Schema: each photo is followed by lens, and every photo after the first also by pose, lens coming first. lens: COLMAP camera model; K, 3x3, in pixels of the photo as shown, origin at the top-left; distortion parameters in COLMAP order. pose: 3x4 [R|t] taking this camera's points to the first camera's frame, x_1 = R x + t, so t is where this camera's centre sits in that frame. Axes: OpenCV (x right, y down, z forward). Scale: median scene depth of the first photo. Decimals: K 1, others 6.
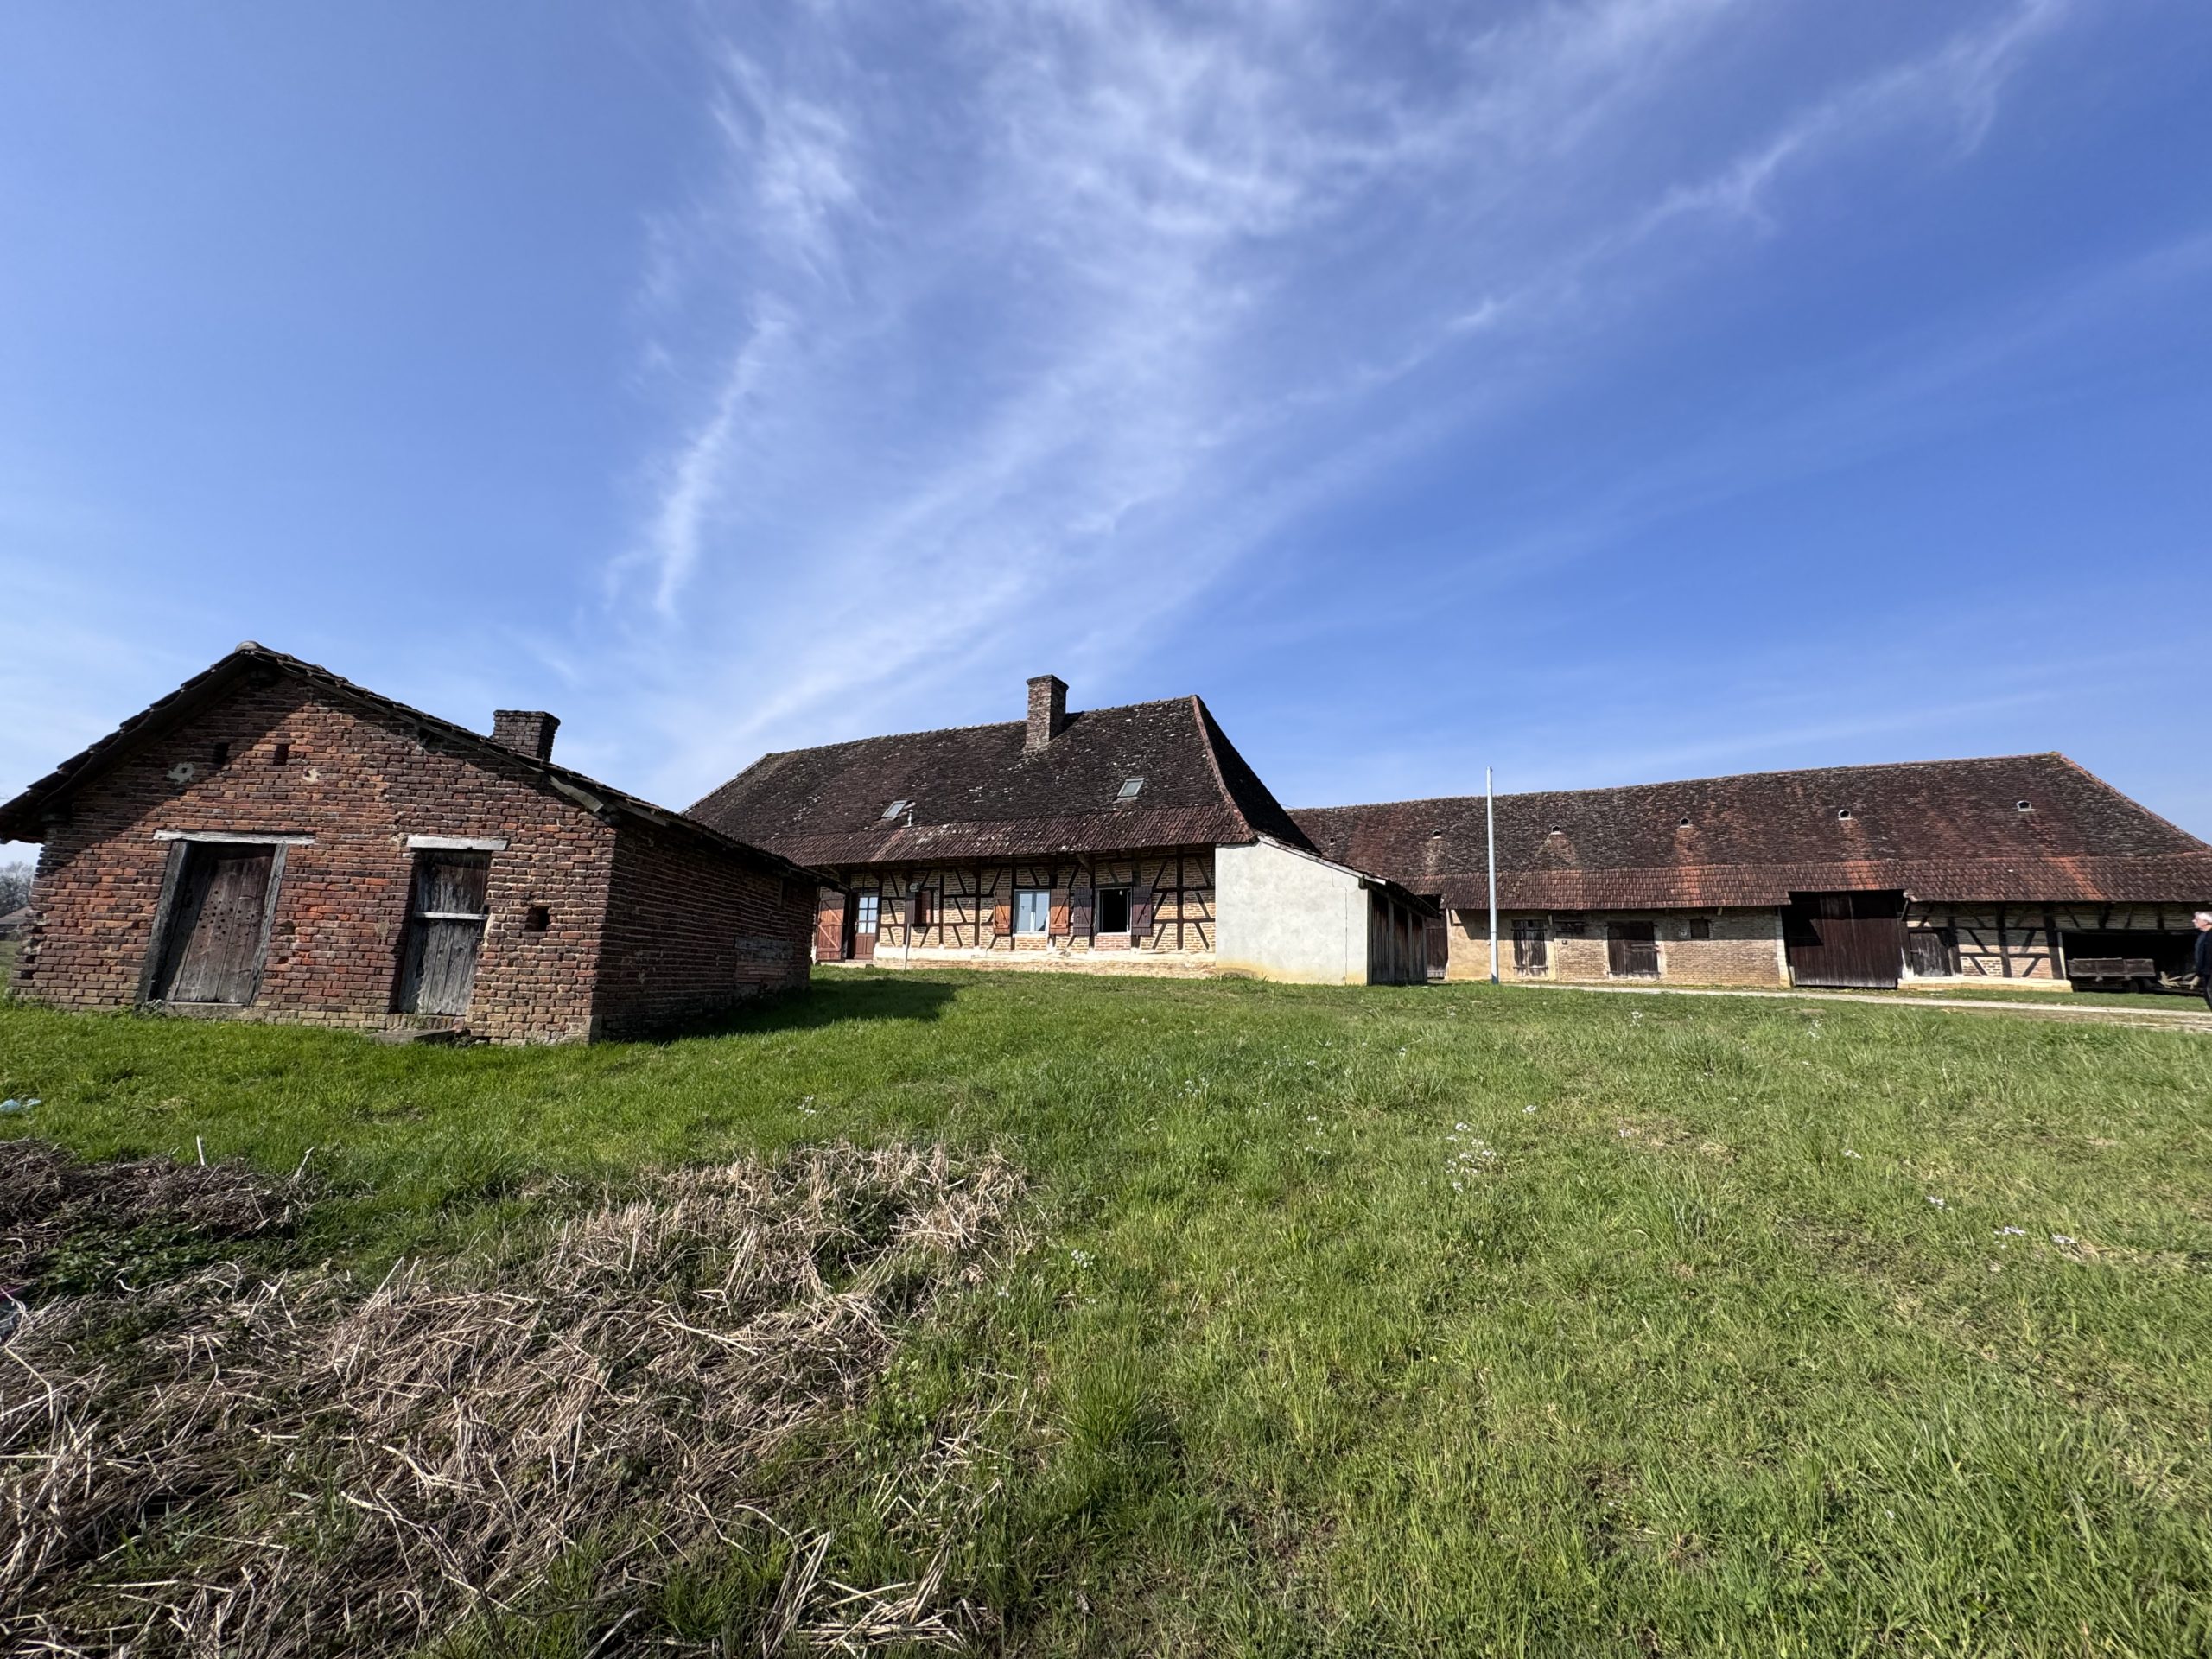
lens RADIAL K [[877.2, 0, 1104.0], [0, 877.2, 830.9], [0, 0, 1]] dist [-0.000314, -0.000349]
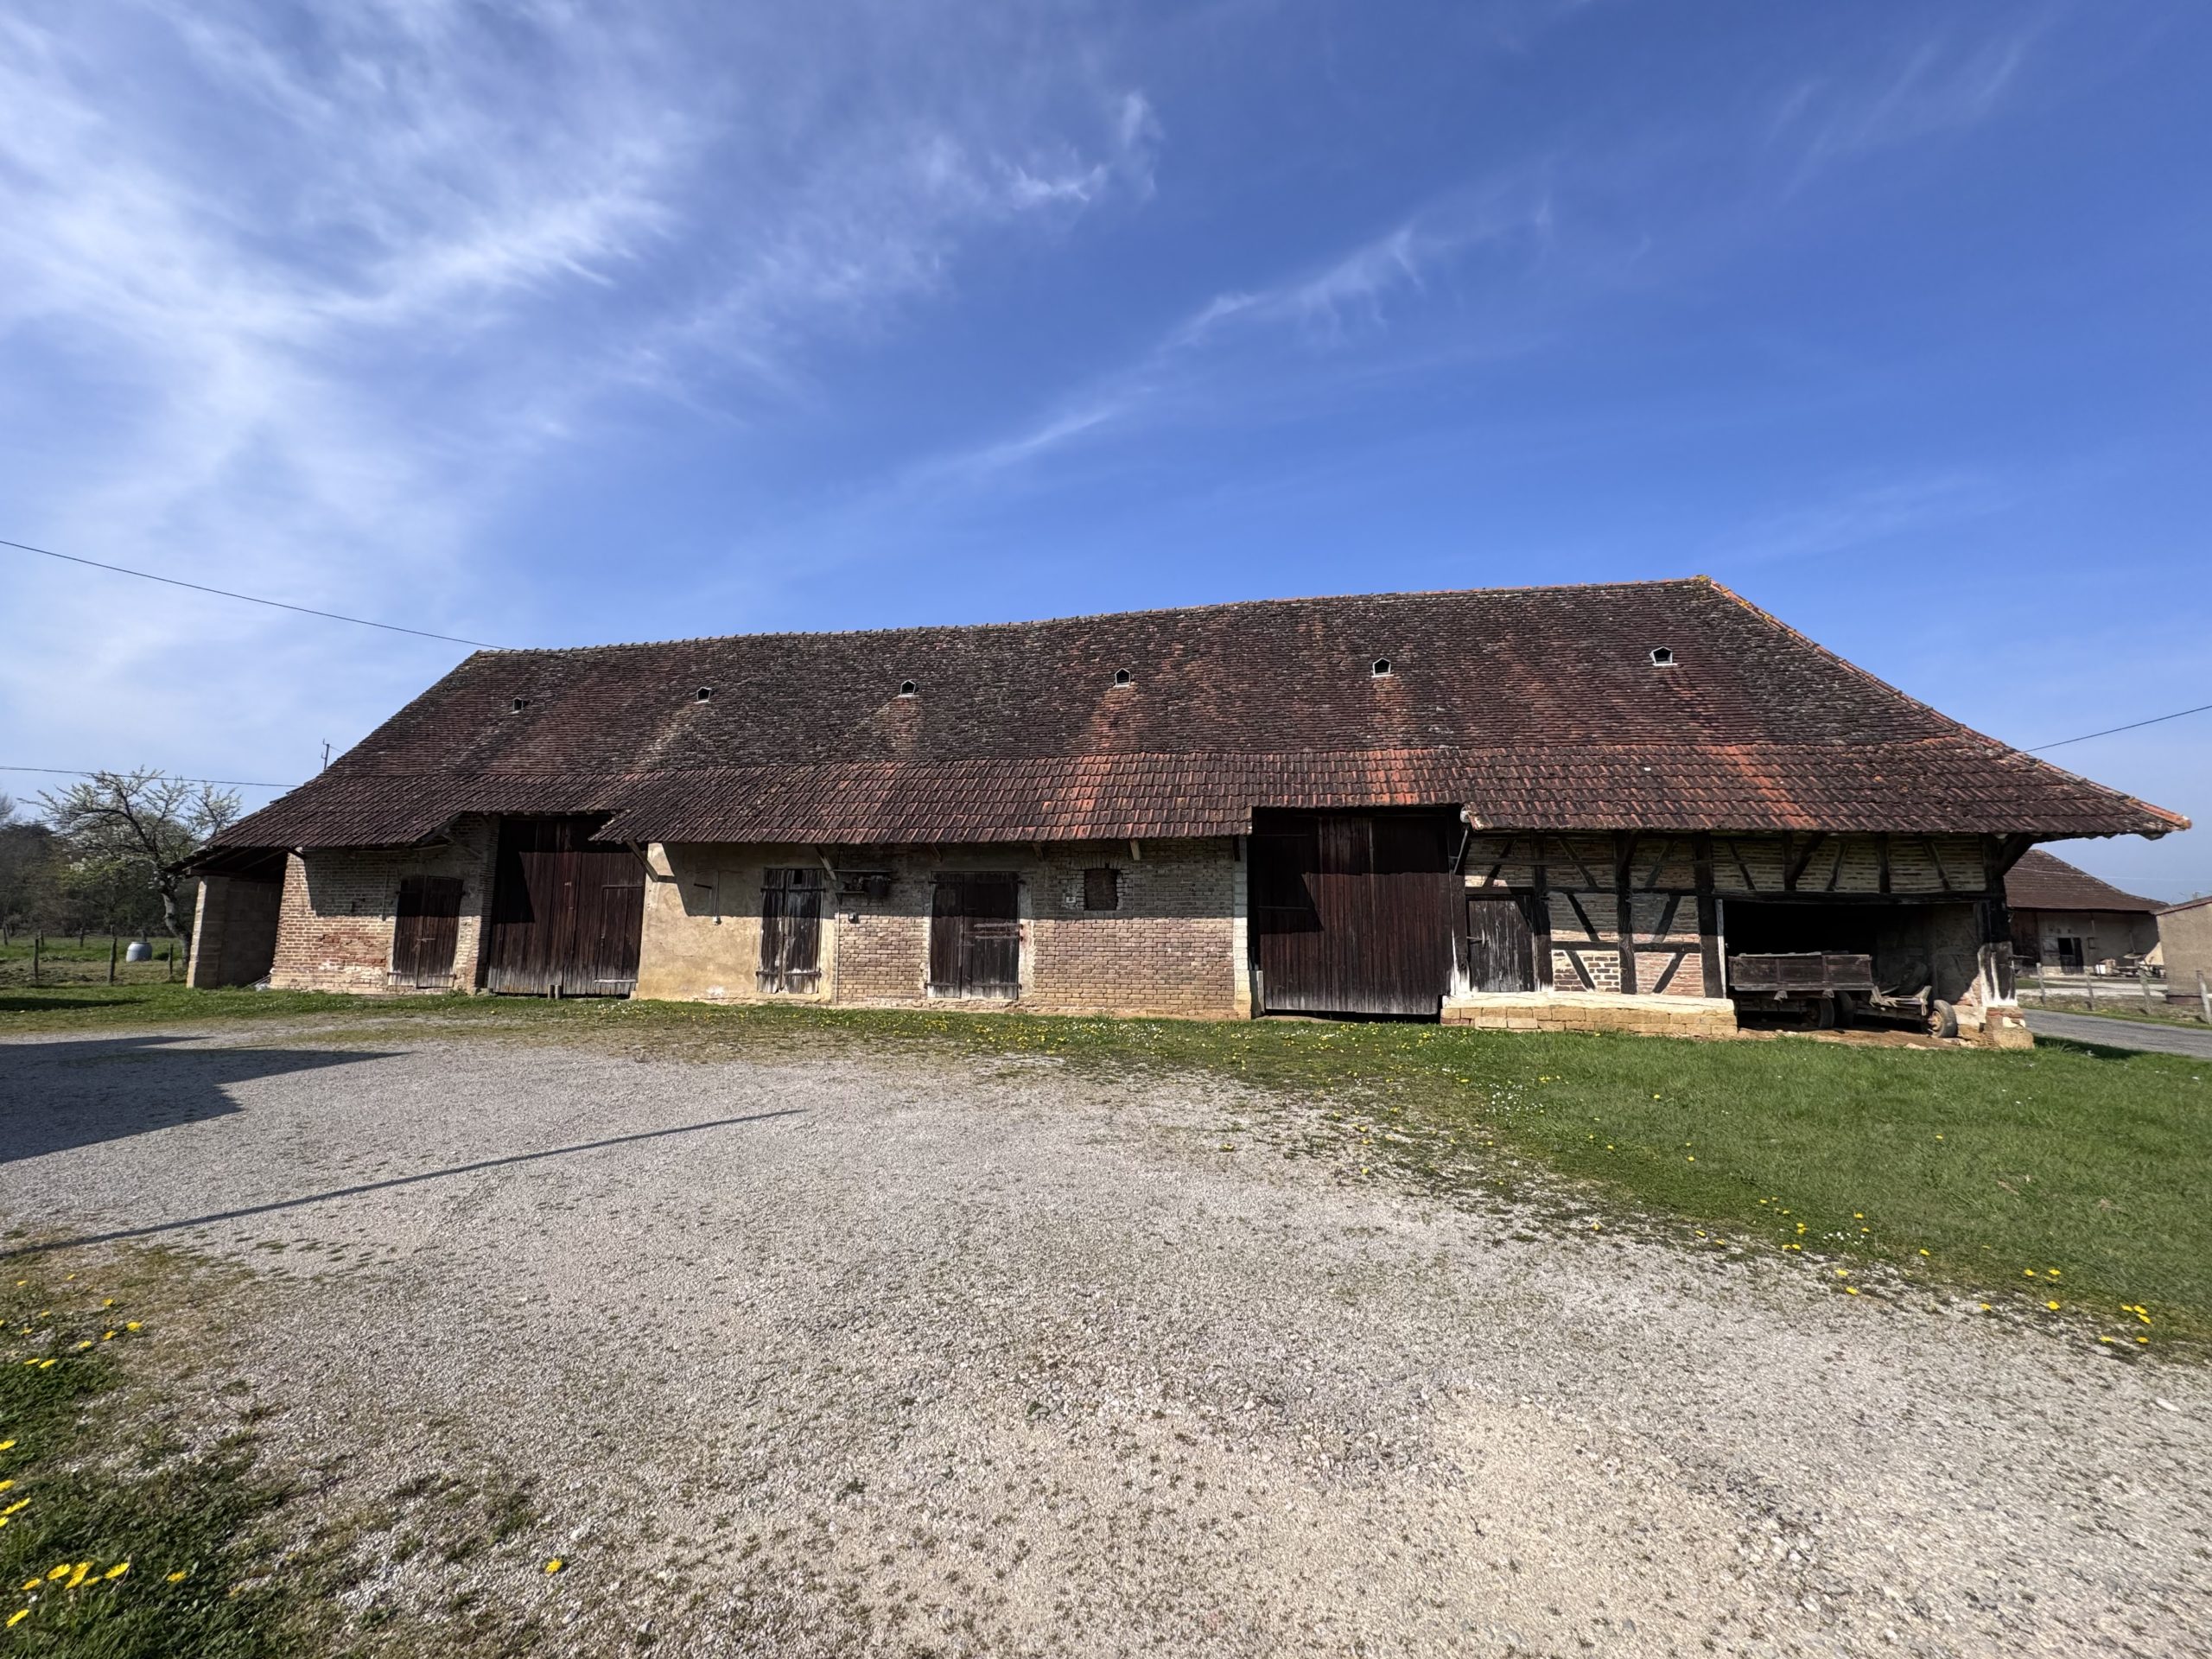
lens RADIAL K [[877.2, 0, 1107.5], [0, 877.2, 833.2], [0, 0, 1]] dist [-0.000314, -0.000349]
pose [[0.946929, 0.026655, 0.320336, 0.568769], [-0.040163, 0.998558, 0.035634, 0.070043], [-0.318924, -0.046609, 0.946633, 0.601549]]
